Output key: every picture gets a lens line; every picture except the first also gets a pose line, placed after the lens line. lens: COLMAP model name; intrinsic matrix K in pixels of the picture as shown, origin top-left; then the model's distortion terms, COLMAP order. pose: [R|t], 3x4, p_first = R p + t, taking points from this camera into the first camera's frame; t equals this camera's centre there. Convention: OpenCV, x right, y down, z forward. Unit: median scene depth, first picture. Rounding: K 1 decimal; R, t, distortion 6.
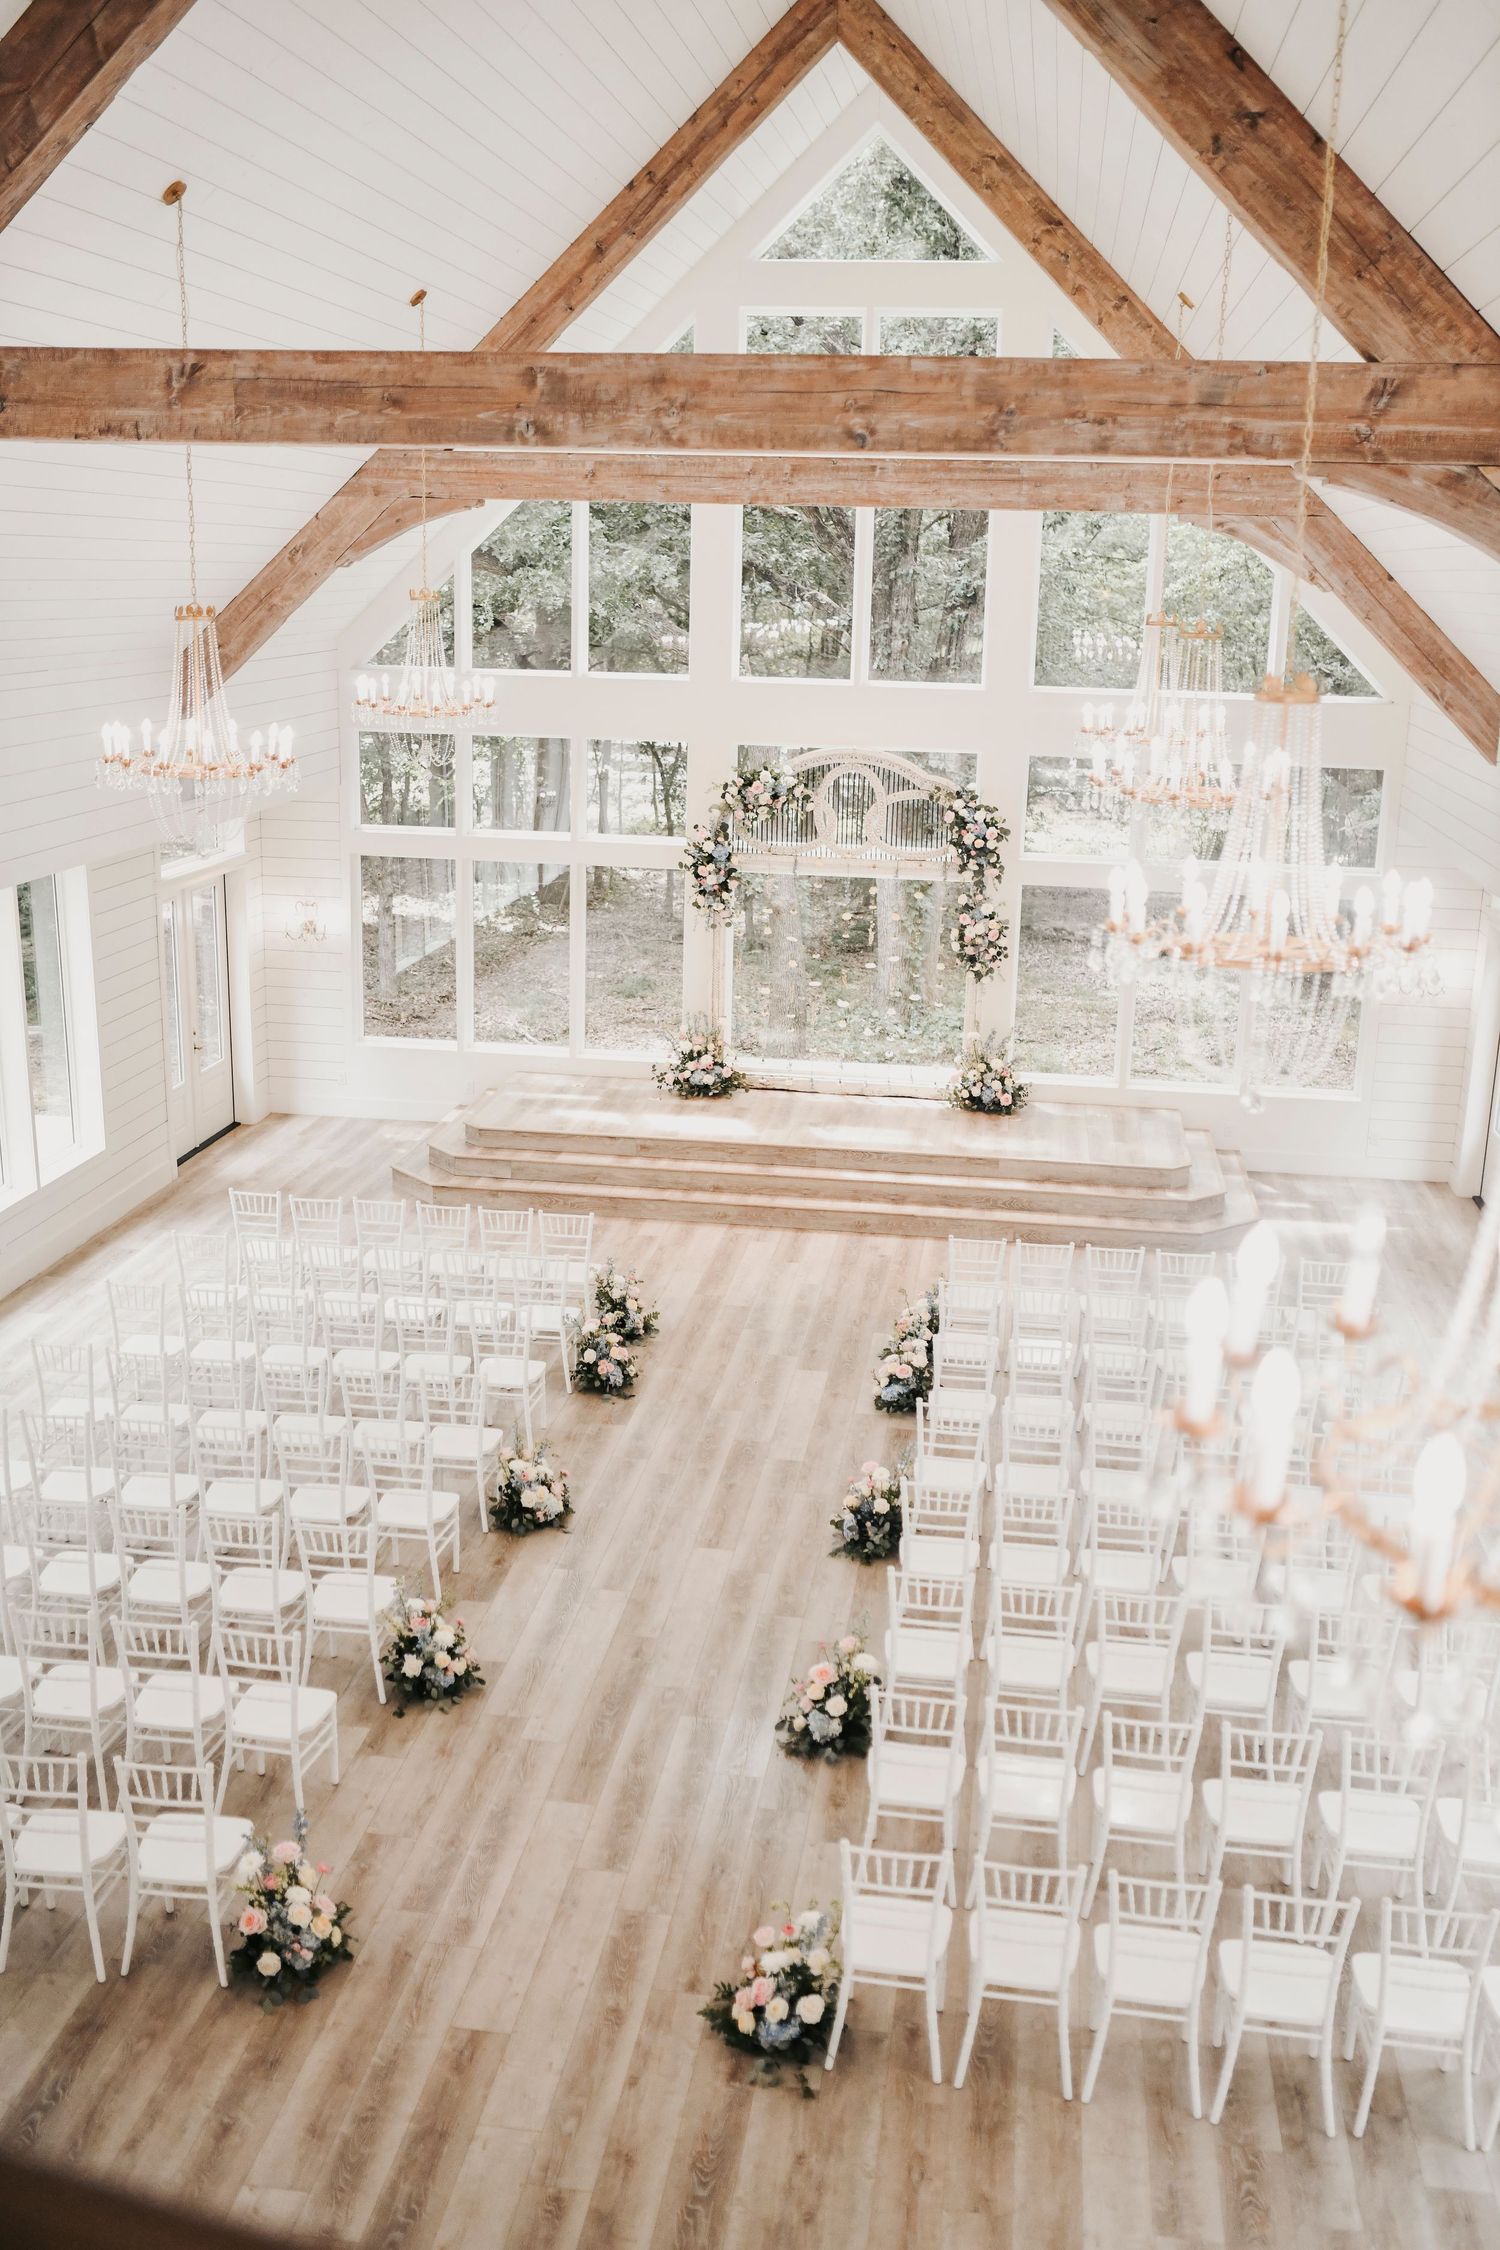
lens RADIAL K [[2110.4, 0, 750.0], [0, 2110.4, 1125.0], [0, 0, 1]] dist [-0.000791, -0.001183]
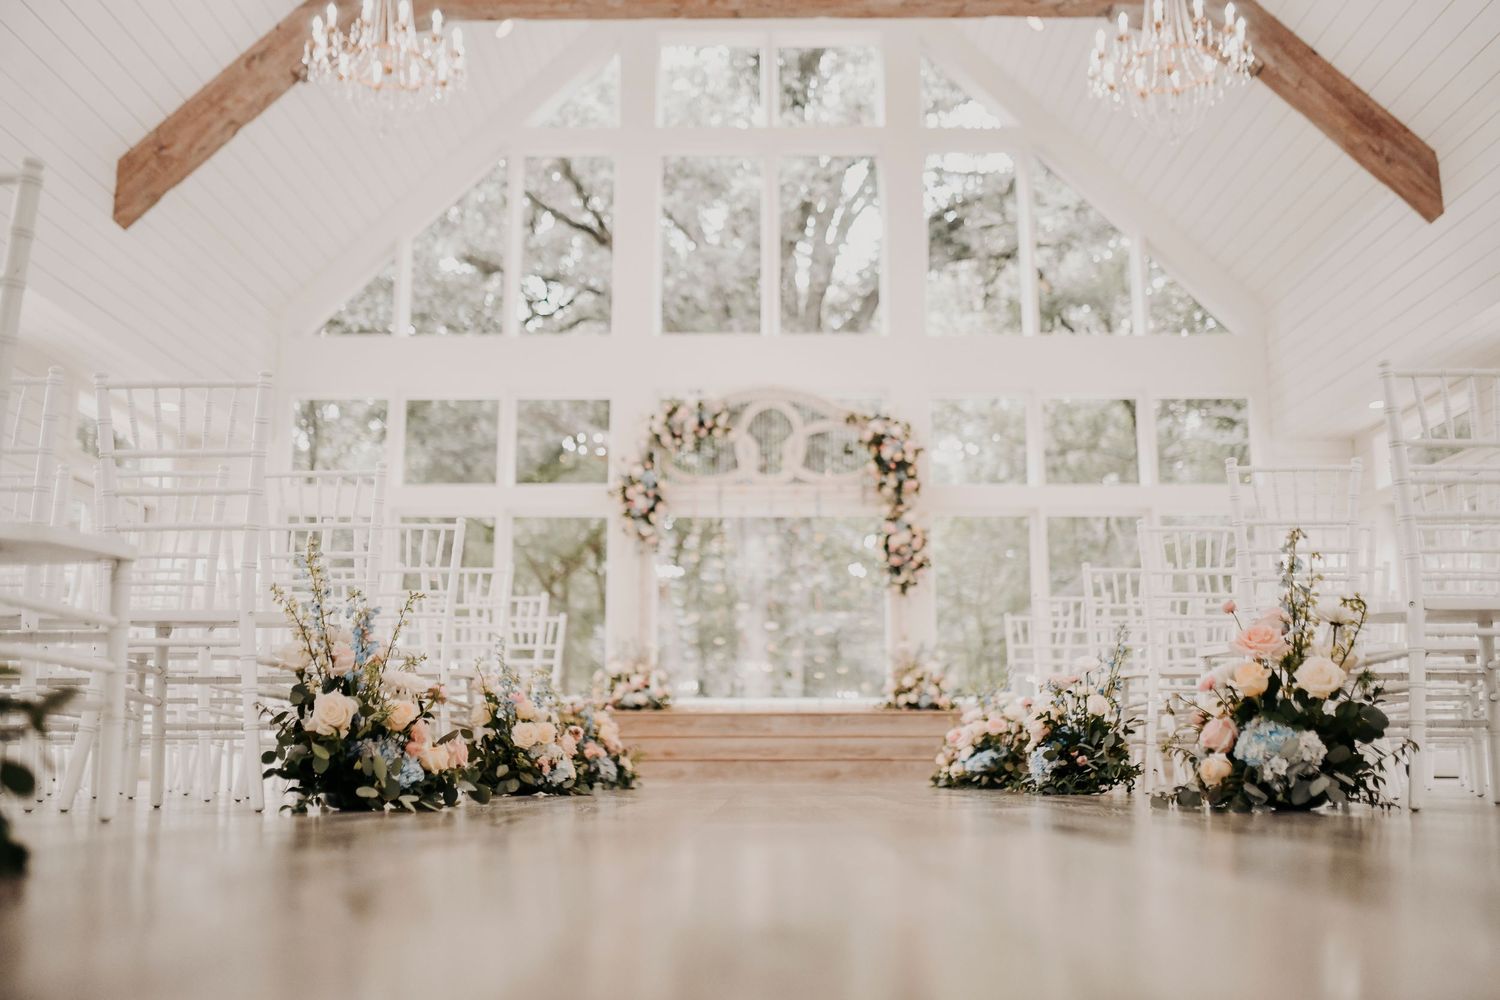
lens RADIAL K [[1452.9, 0, 765.5], [0, 1452.9, 496.1], [0, 0, 1]] dist [0.001145, -0.000757]
pose [[0.989602, 0.005252, 0.143735, -0.060130], [0.057019, 0.903128, -0.425569, 0.187008], [-0.132046, 0.429340, 0.893438, 0.364749]]
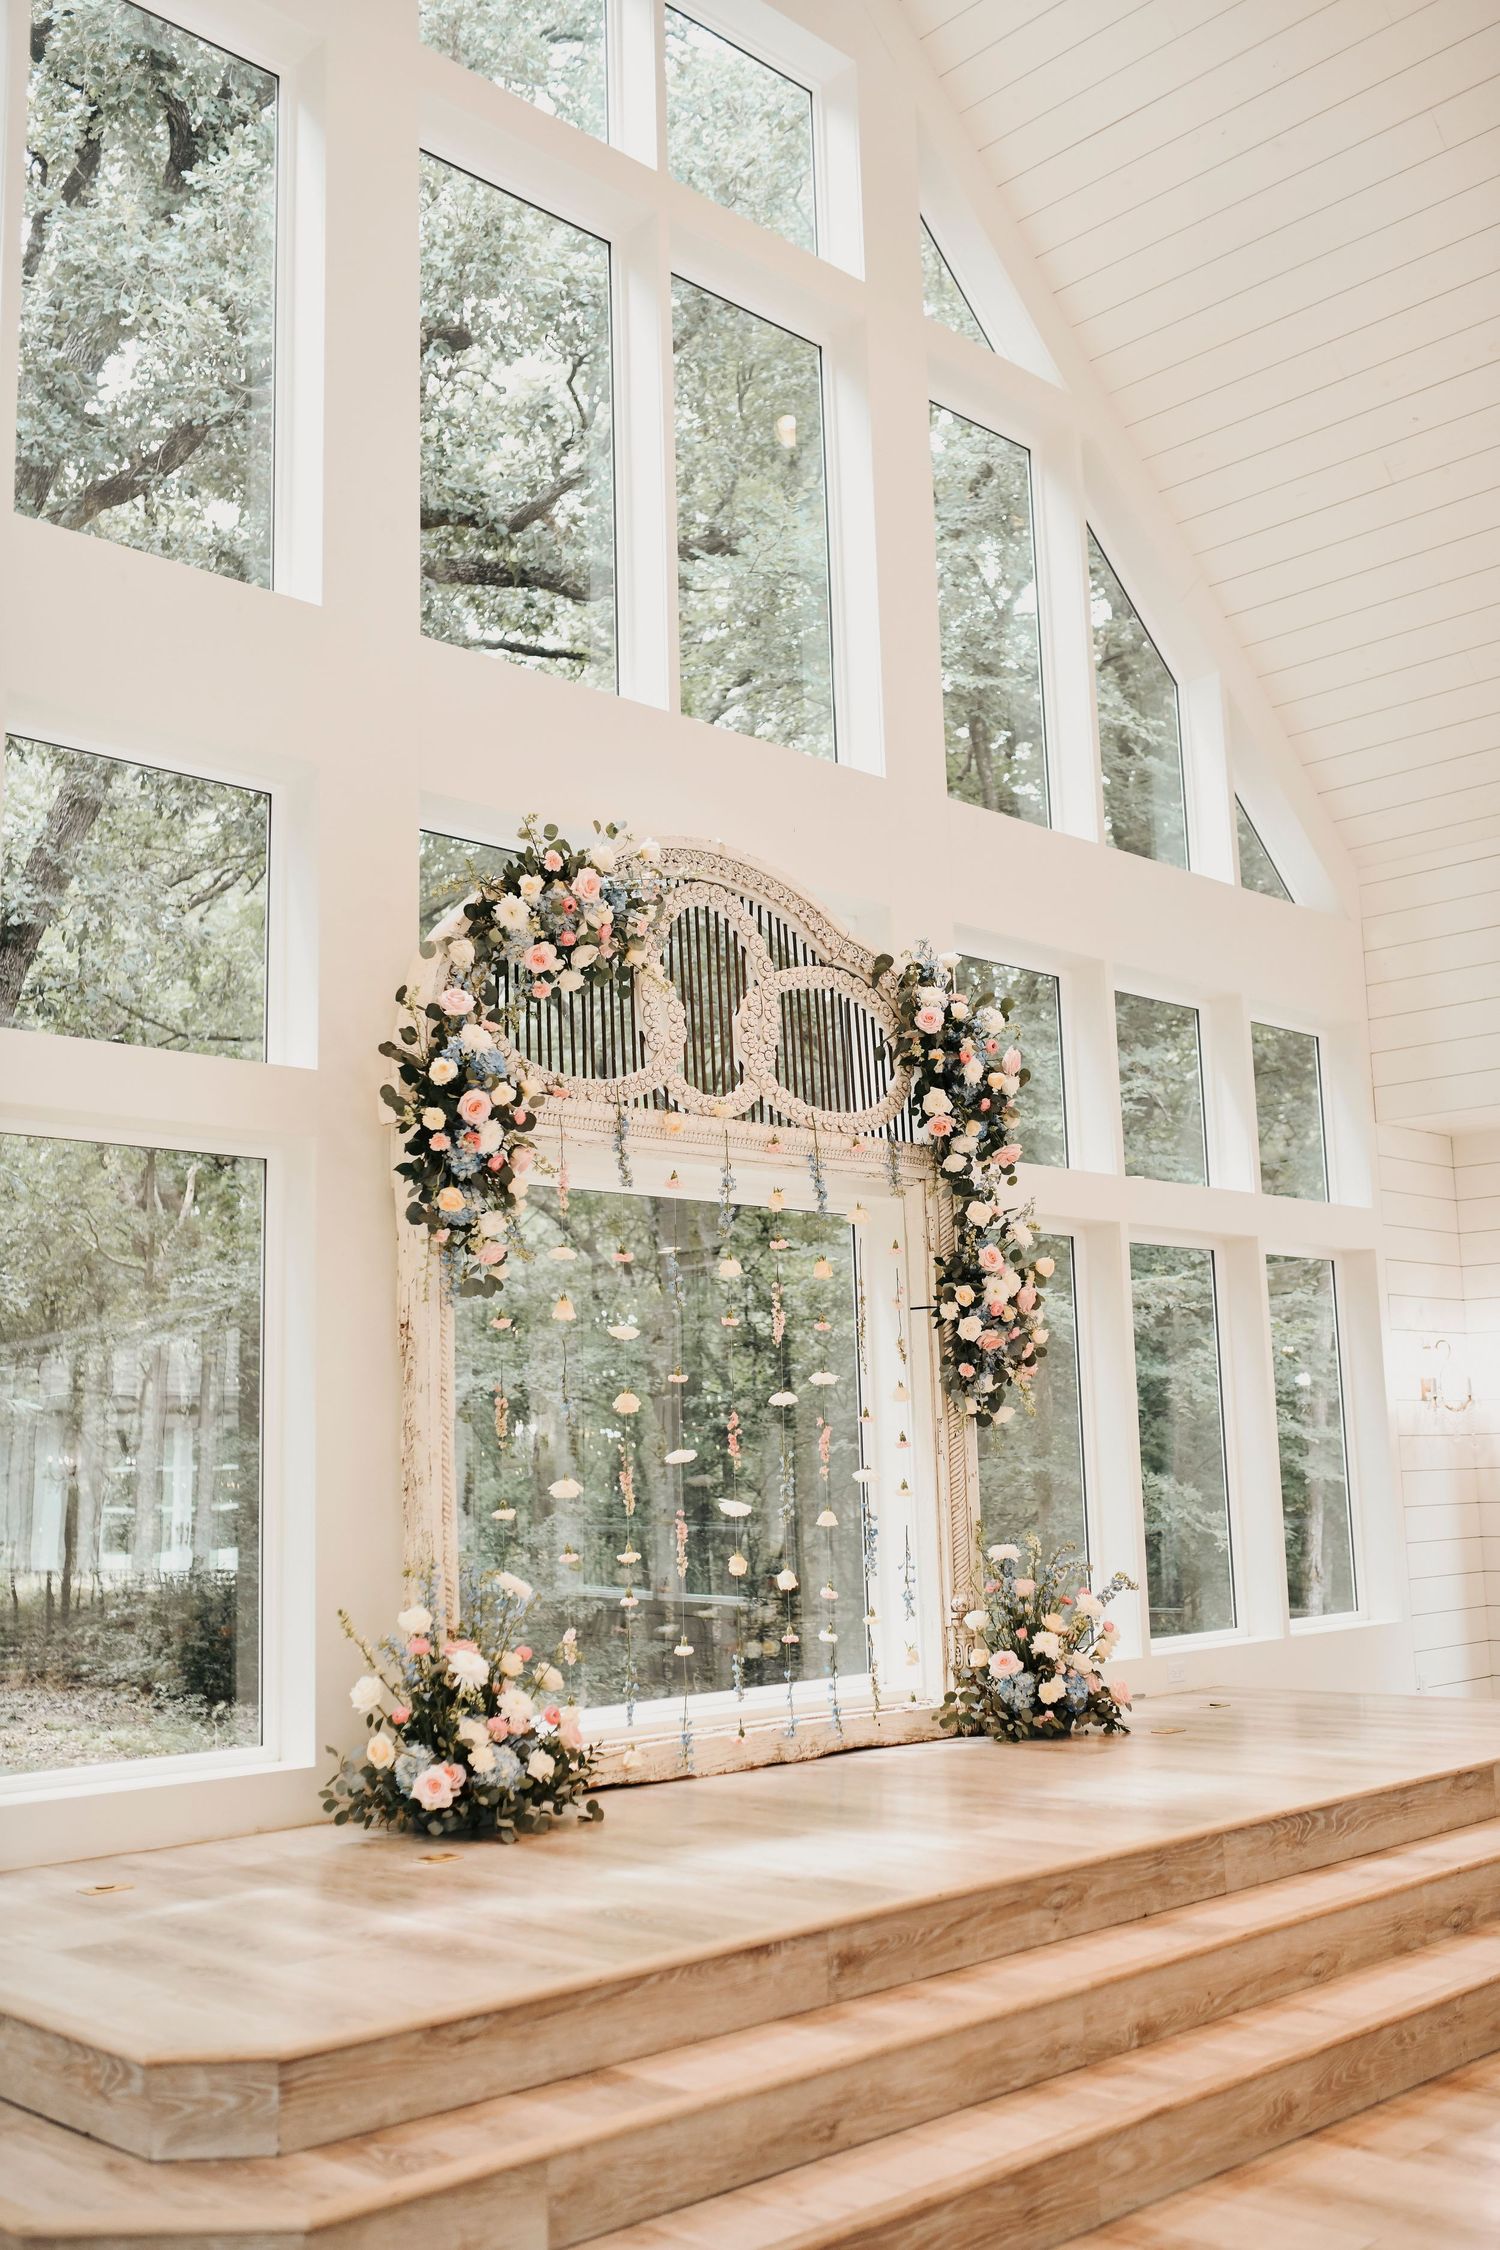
lens RADIAL K [[2110.4, 0, 750.0], [0, 2110.4, 1125.0], [0, 0, 1]] dist [-0.000791, -0.001183]
pose [[0.594512, 0.099857, 0.797862, -0.262299], [0.240443, 0.924781, -0.294903, -0.010090], [-0.767296, 0.367164, 0.525783, 0.803466]]
